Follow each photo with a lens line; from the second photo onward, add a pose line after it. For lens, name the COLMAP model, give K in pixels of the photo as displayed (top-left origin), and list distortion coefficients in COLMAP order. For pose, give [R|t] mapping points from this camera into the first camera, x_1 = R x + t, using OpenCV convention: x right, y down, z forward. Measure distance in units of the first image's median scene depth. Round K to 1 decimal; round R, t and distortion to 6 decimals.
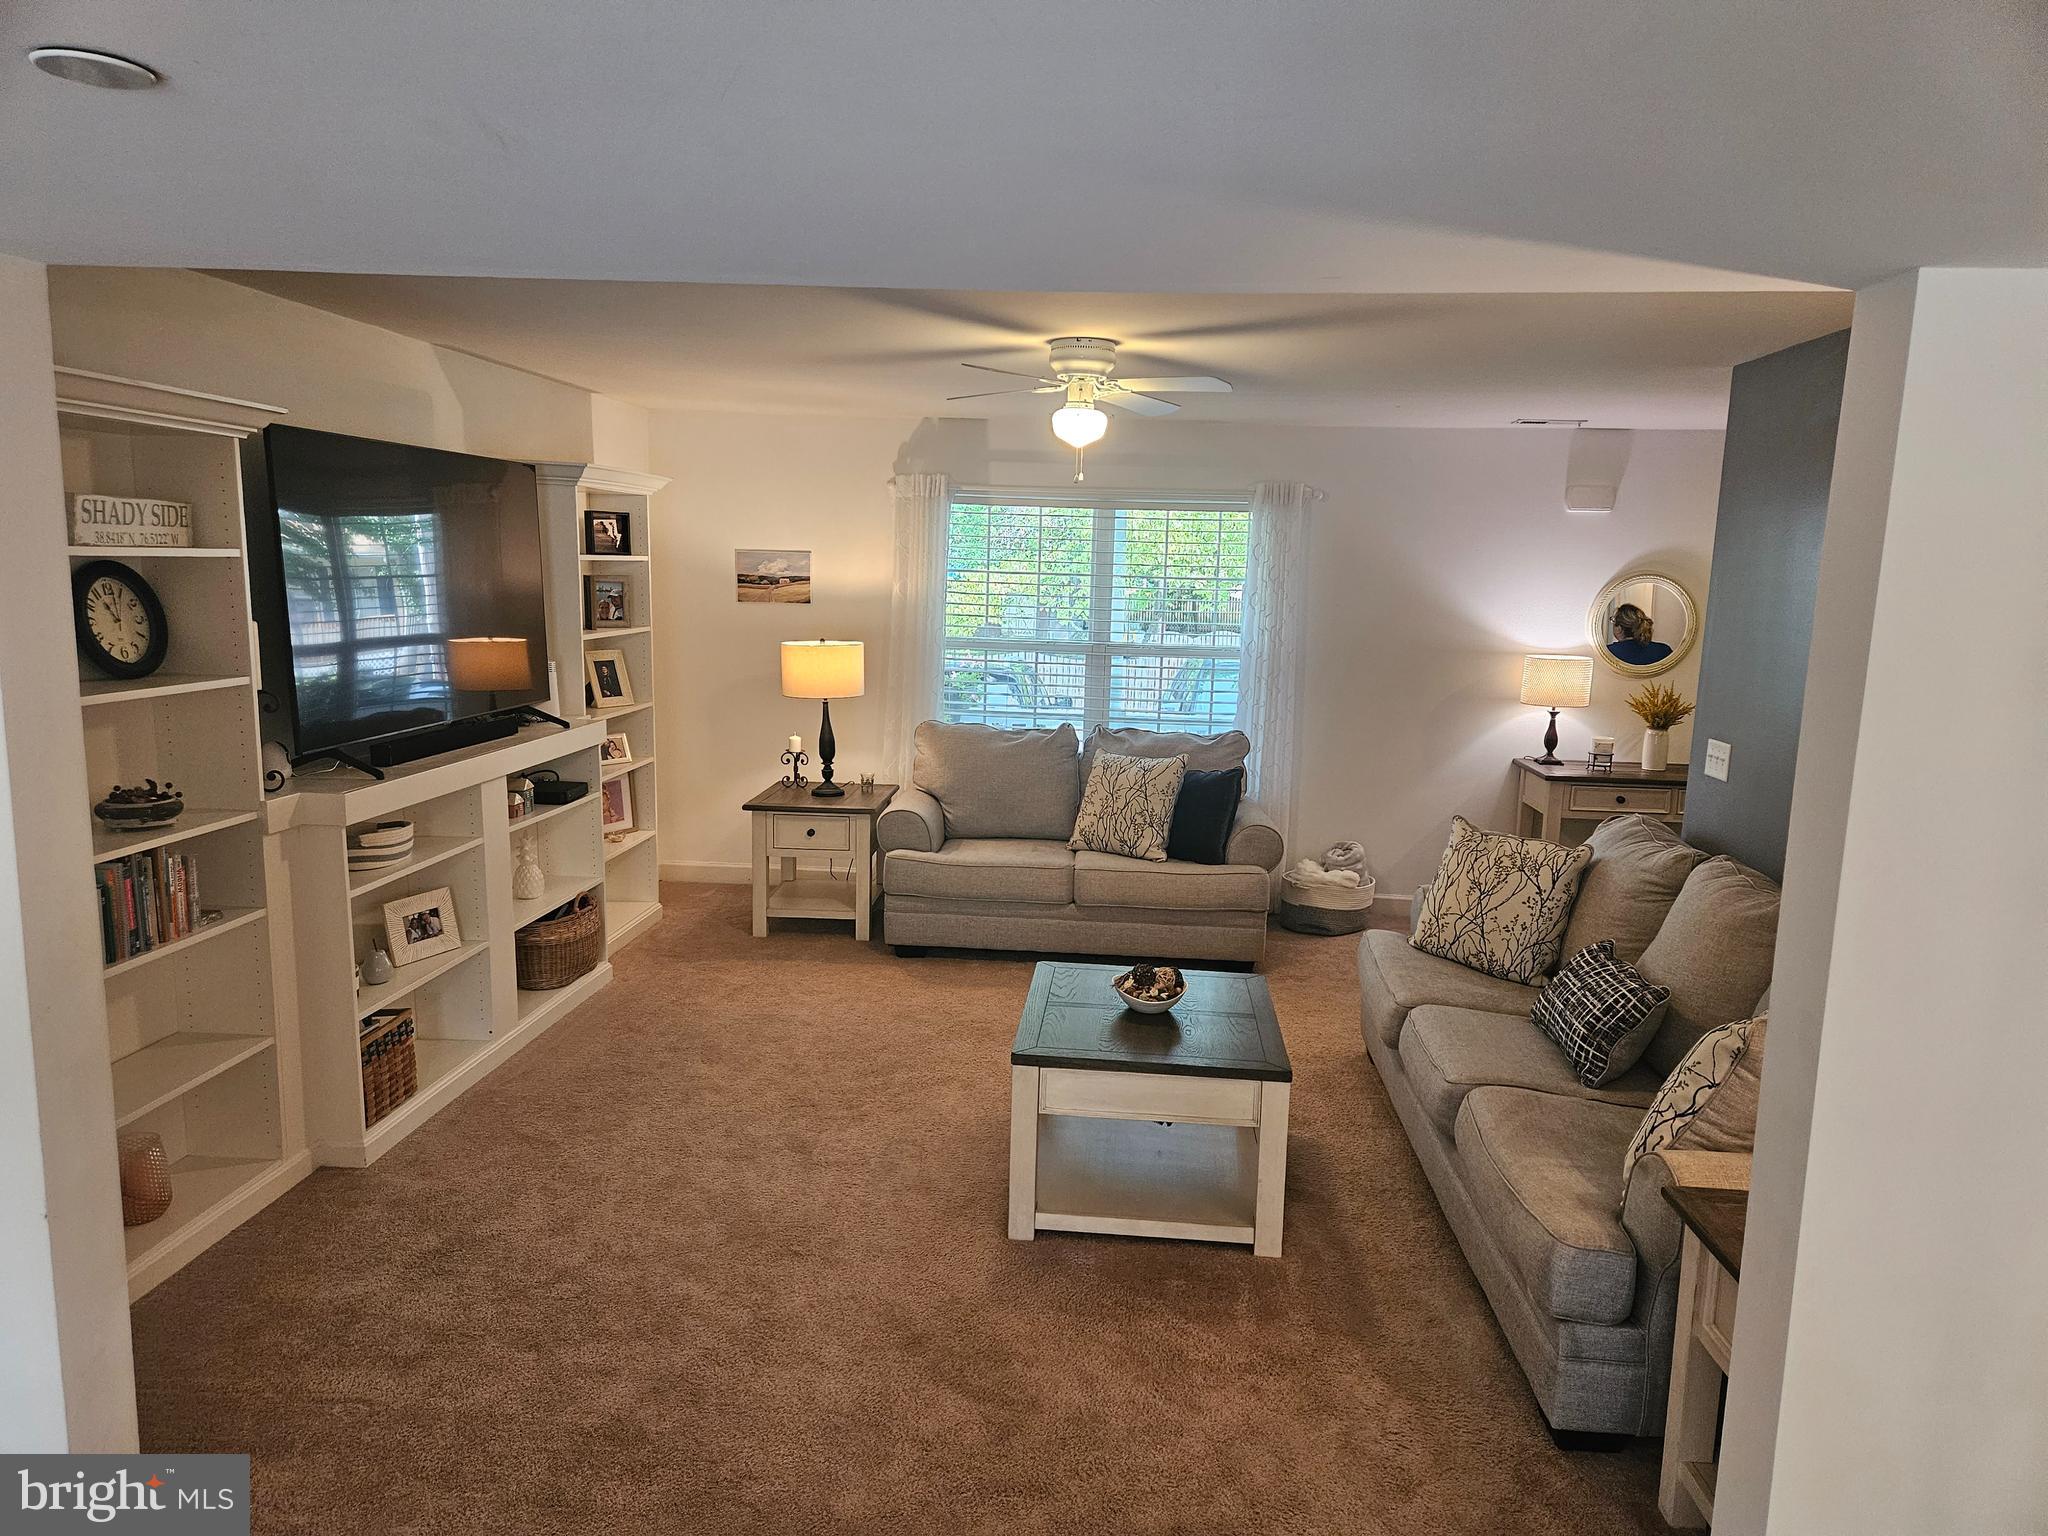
lens RADIAL K [[1359.1, 0, 1029.9], [0, 1359.1, 779.5], [0, 0, 1]] dist [0.077511, -0.063166]
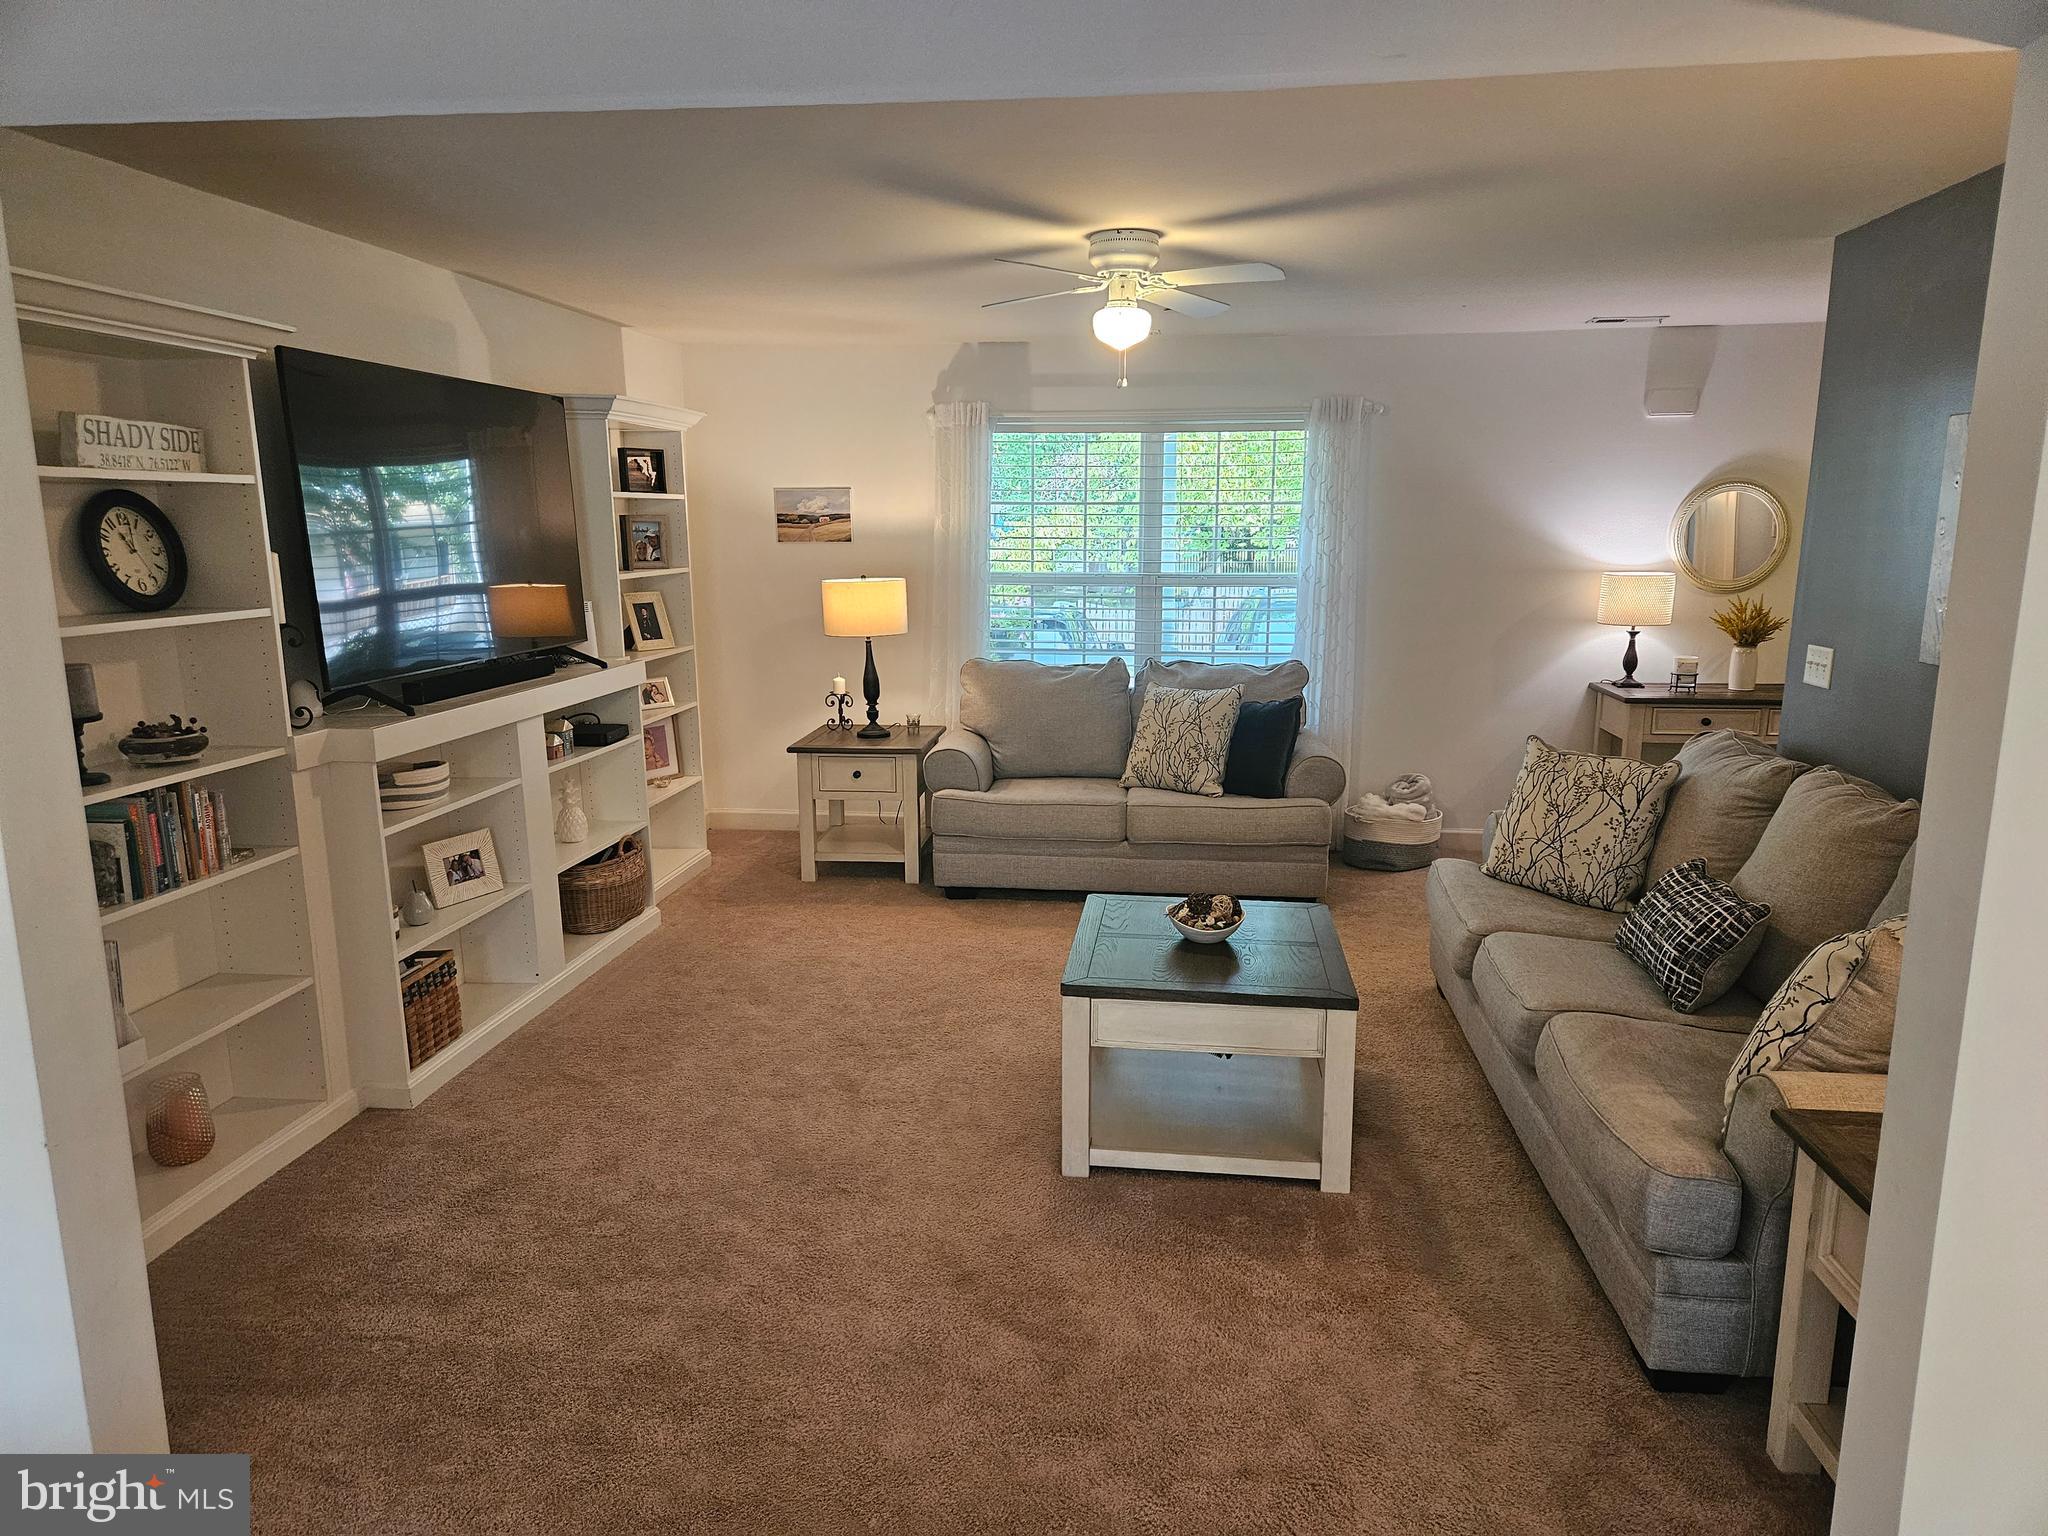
lens RADIAL K [[1359.1, 0, 1018.8], [0, 1359.1, 789.0], [0, 0, 1]] dist [0.077511, -0.063166]
pose [[0.998557, -0.019920, -0.049865, 0.004728], [0.021765, 0.999088, 0.036735, 0.018412], [0.049088, -0.037767, 0.998080, 0.033146]]
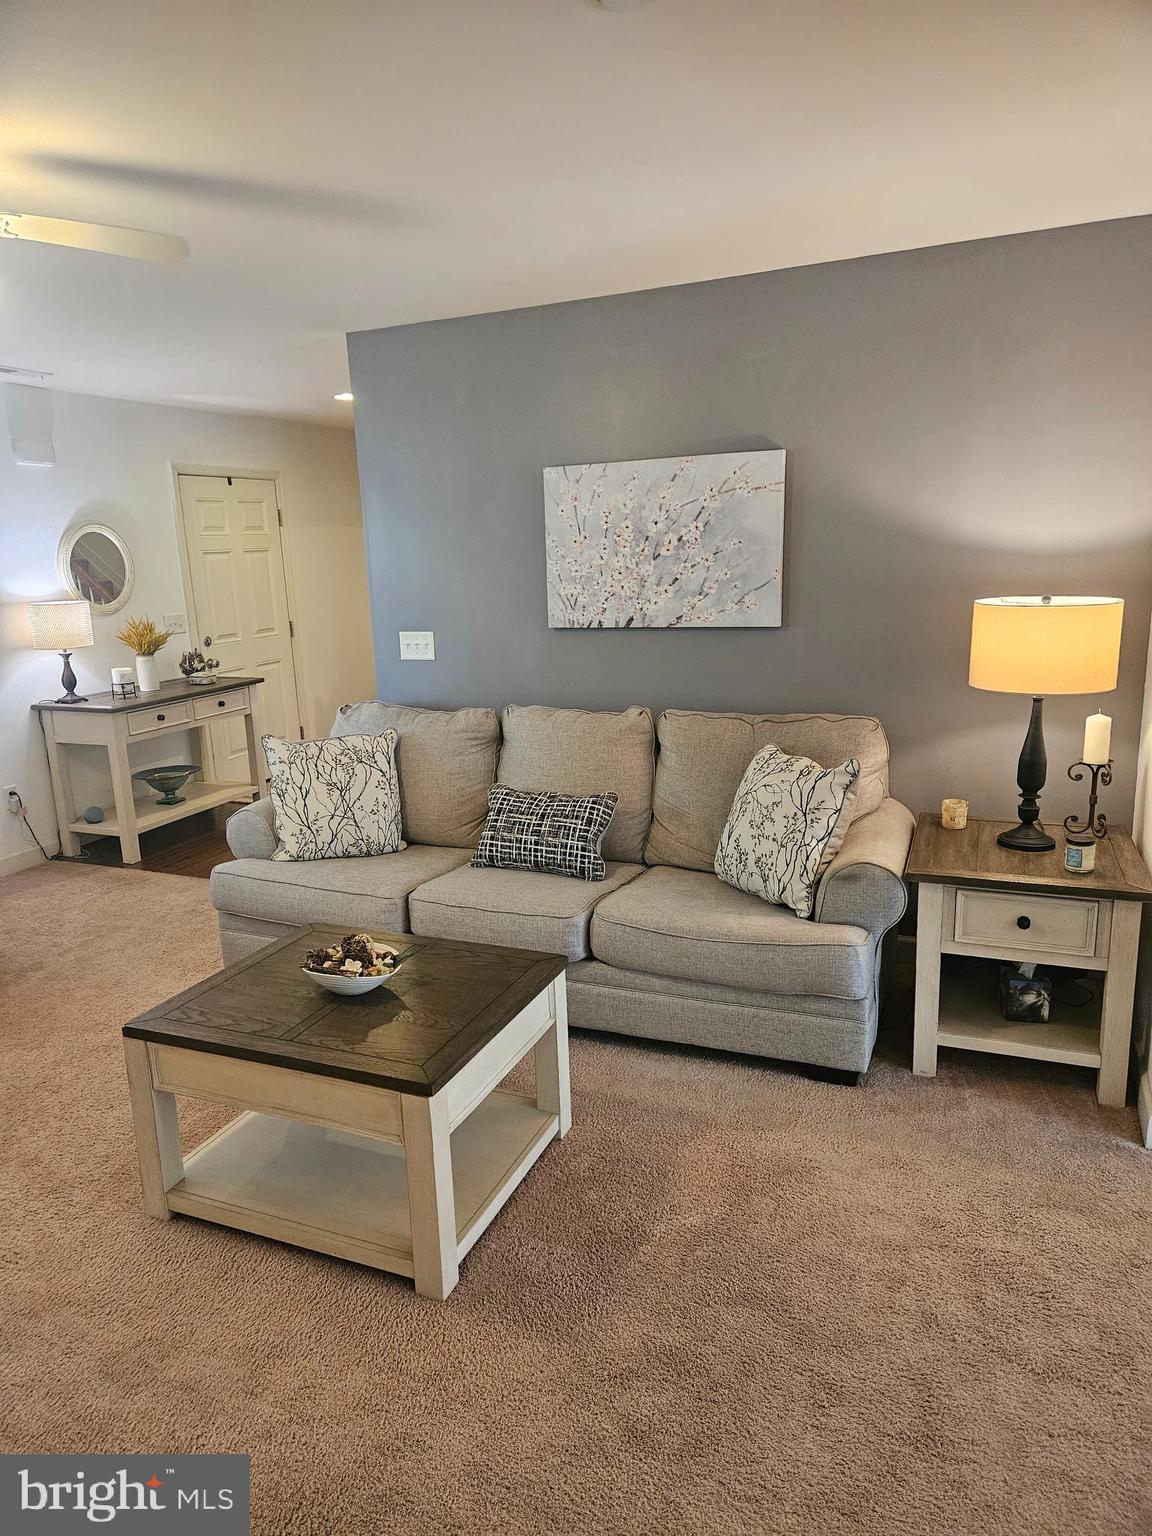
lens RADIAL K [[1019.3, 0, 551.3], [0, 1019.3, 773.3], [0, 0, 1]] dist [0.077511, -0.063166]
pose [[0.327103, -0.247262, 0.912066, -0.315618], [0.197043, 0.961793, 0.190076, -0.047278], [-0.924217, 0.117541, 0.363327, 0.448299]]
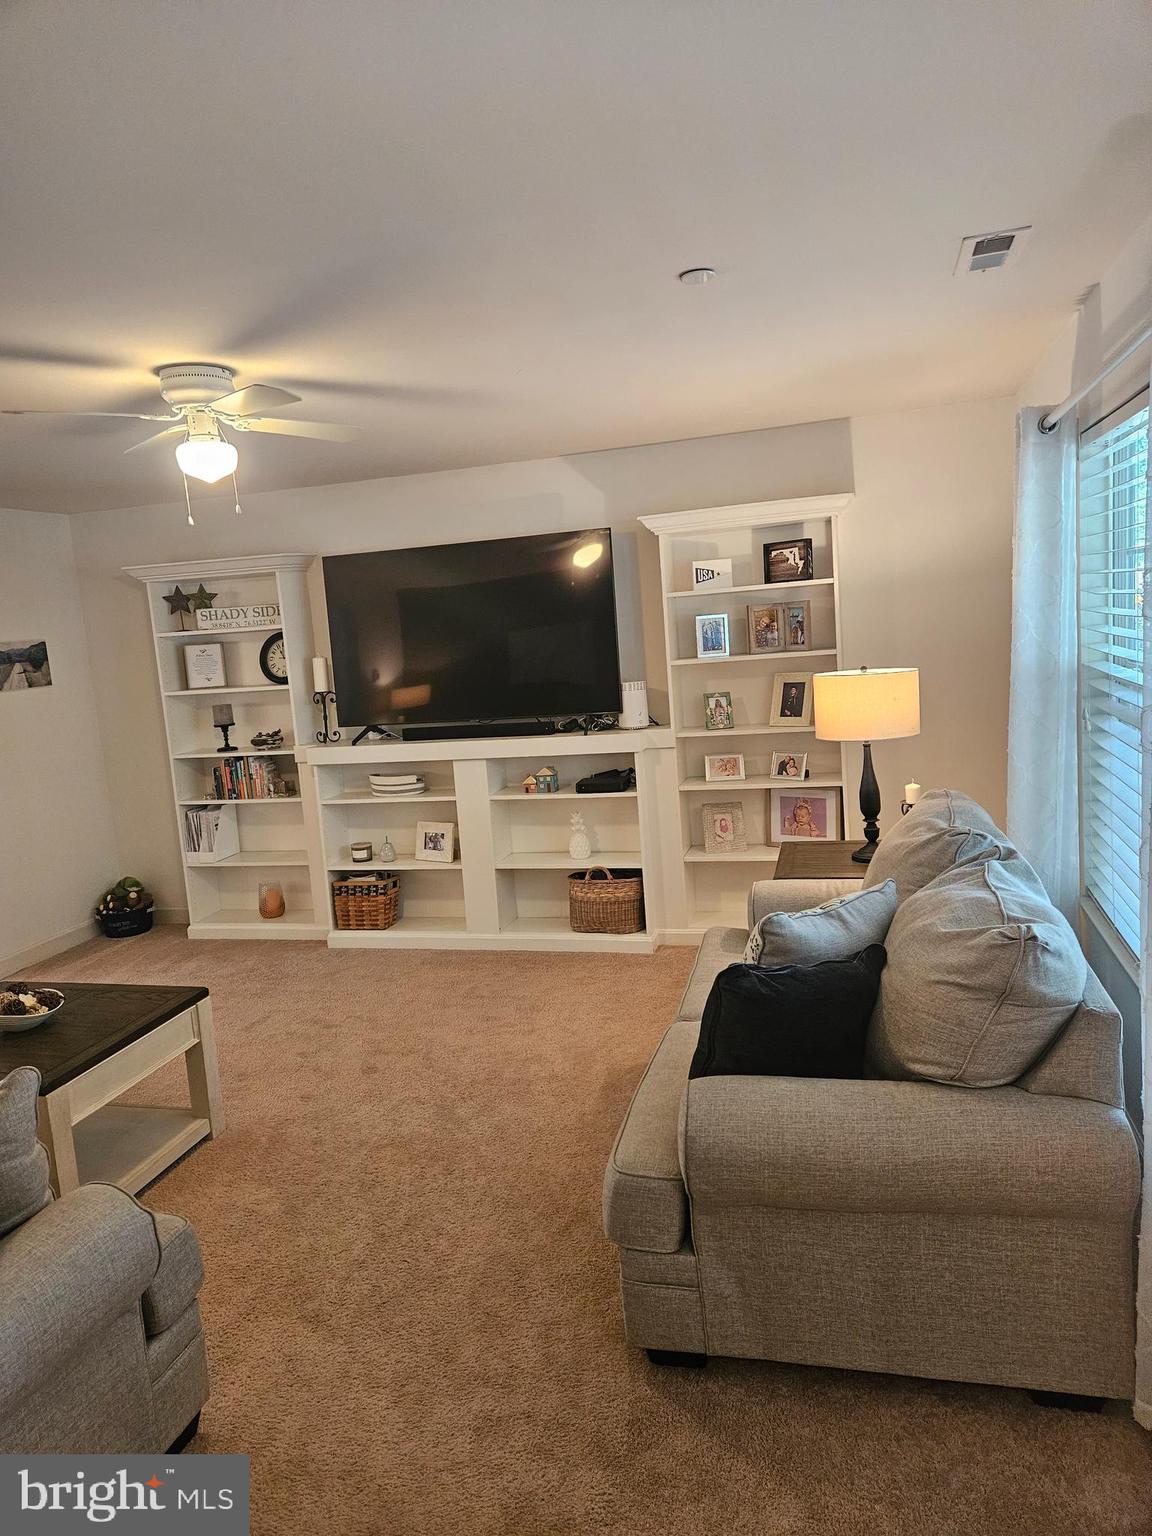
lens RADIAL K [[1019.3, 0, 576.2], [0, 1019.3, 755.5], [0, 0, 1]] dist [0.077511, -0.063166]
pose [[-0.185991, 0.115921, -0.975689, 0.566752], [-0.085699, 0.987318, 0.133638, -0.138625], [0.978807, 0.108471, -0.173698, 1.108721]]
